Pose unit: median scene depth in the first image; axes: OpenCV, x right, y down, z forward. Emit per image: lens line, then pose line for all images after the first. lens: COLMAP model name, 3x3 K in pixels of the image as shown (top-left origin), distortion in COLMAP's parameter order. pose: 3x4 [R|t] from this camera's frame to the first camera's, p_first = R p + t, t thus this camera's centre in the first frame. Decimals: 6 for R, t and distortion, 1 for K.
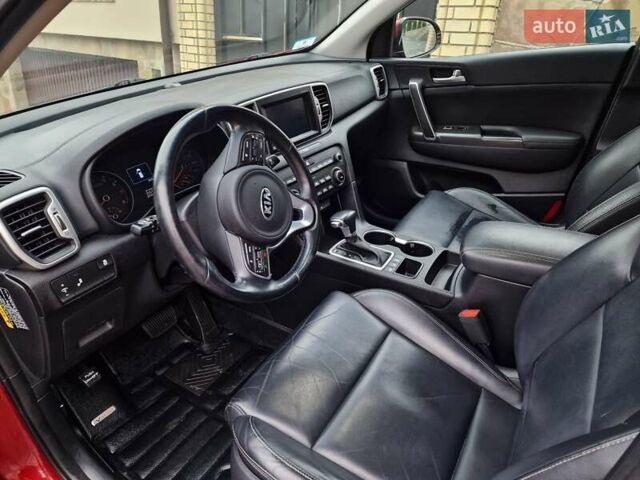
lens RADIAL K [[430.0, 0, 317.9], [0, 430.0, 235.9], [0, 0, 1]] dist [0.093859, -0.086503]
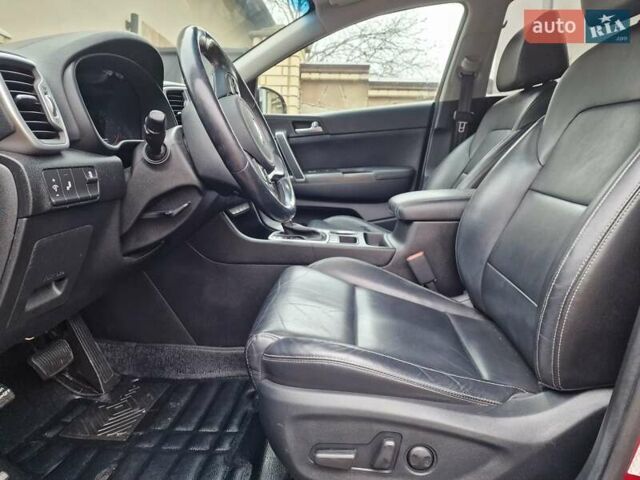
lens RADIAL K [[430.0, 0, 317.9], [0, 430.0, 235.9], [0, 0, 1]] dist [0.093859, -0.086503]
pose [[0.884135, -0.049722, 0.464578, -0.280822], [0.187715, 0.948346, -0.255740, 0.257789], [-0.427865, 0.313316, 0.847800, 0.092562]]
